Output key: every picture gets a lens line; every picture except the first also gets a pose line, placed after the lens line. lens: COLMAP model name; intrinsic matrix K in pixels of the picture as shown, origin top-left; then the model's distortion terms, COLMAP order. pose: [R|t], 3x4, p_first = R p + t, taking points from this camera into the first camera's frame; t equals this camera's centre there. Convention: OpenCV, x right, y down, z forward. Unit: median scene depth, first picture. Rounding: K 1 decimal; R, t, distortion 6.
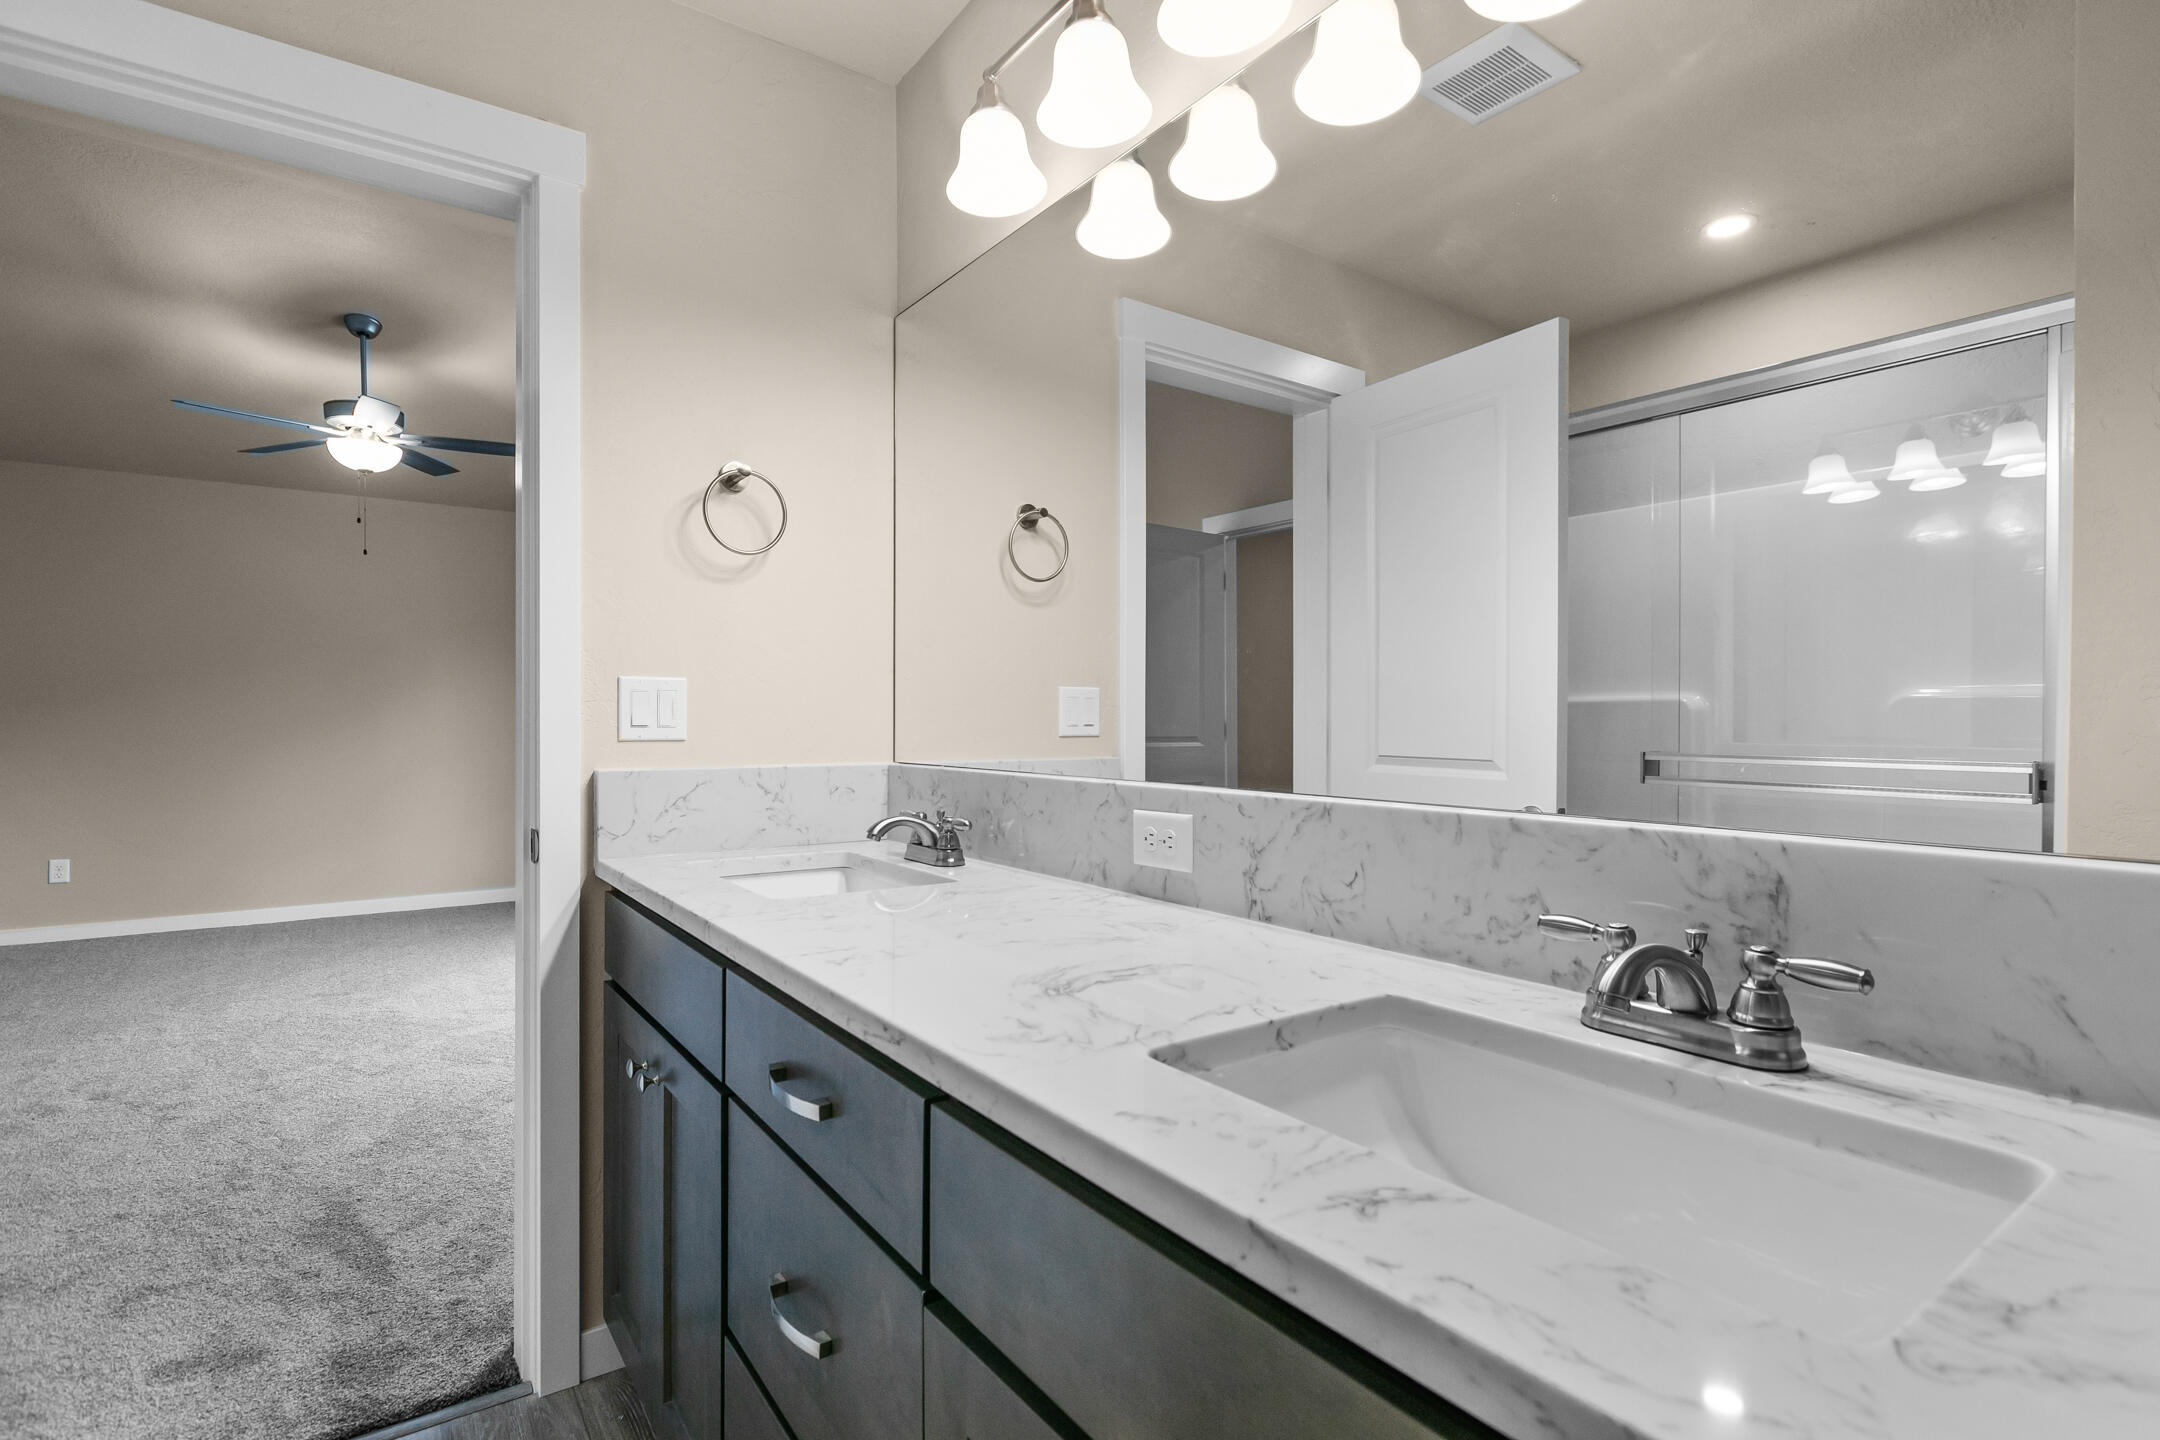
lens RADIAL K [[1047.9, 0, 1076.6], [0, 1047.9, 717.4], [0, 0, 1]] dist [0.002743, -0.000728]
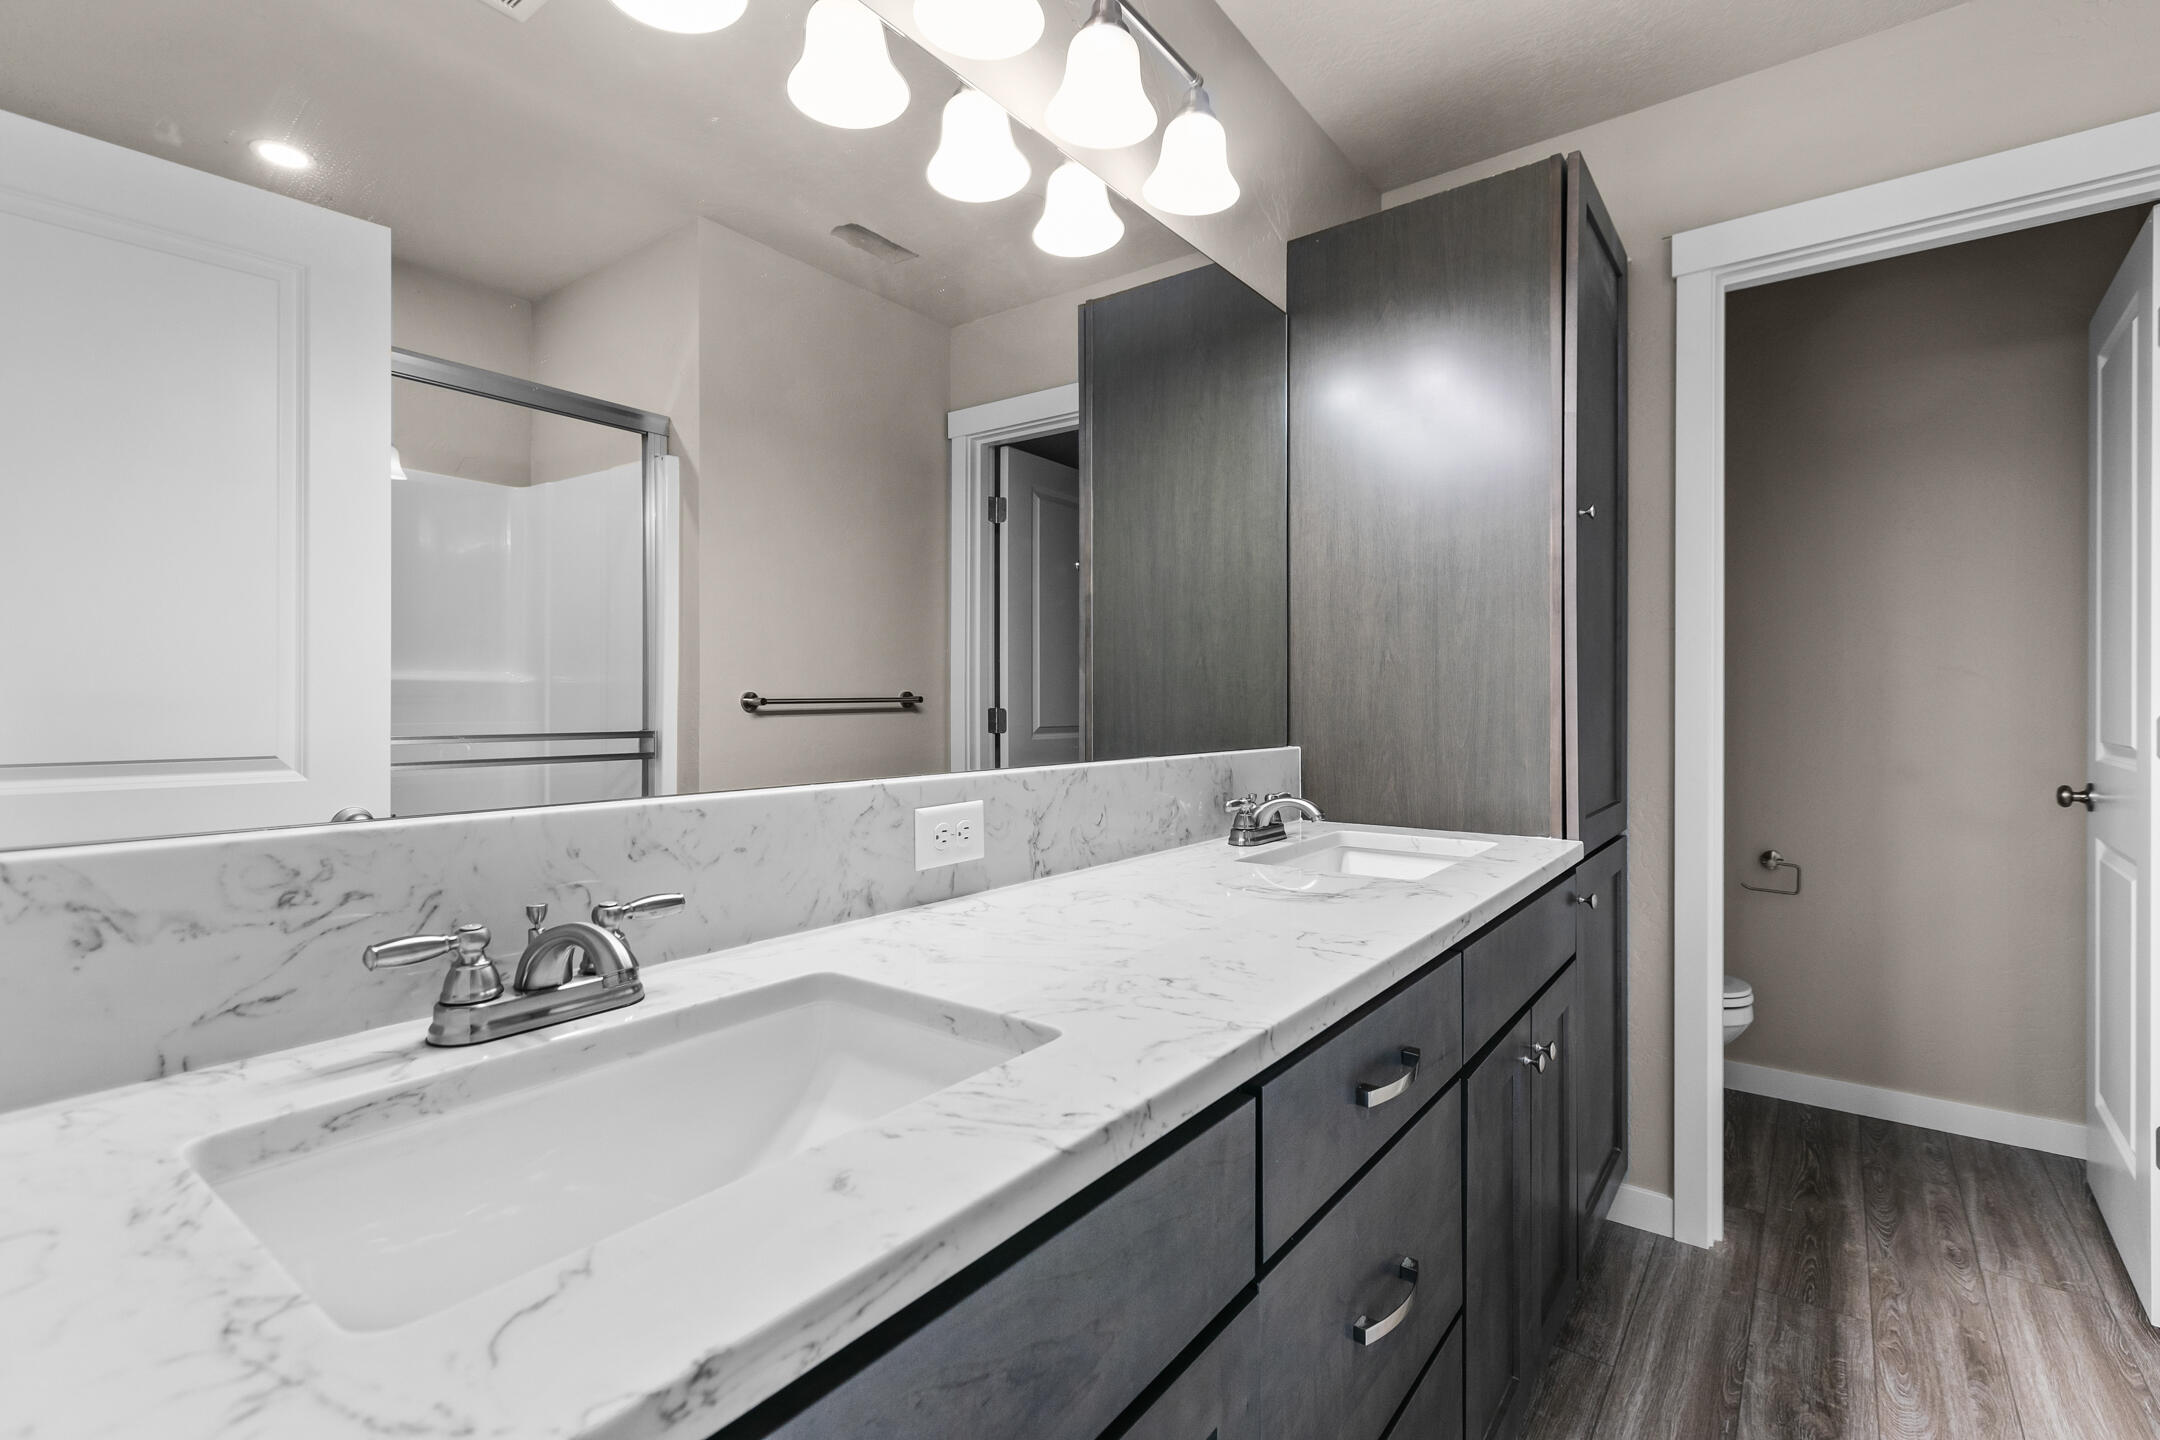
lens RADIAL K [[980.7, 0, 1092.0], [0, 980.7, 712.6], [0, 0, 1]] dist [0.003112, -0.001136]
pose [[-0.296727, -0.015517, 0.954836, -0.897883], [-0.003549, 0.999879, 0.015146, -0.005725], [-0.954956, 0.001106, -0.296746, 1.296134]]
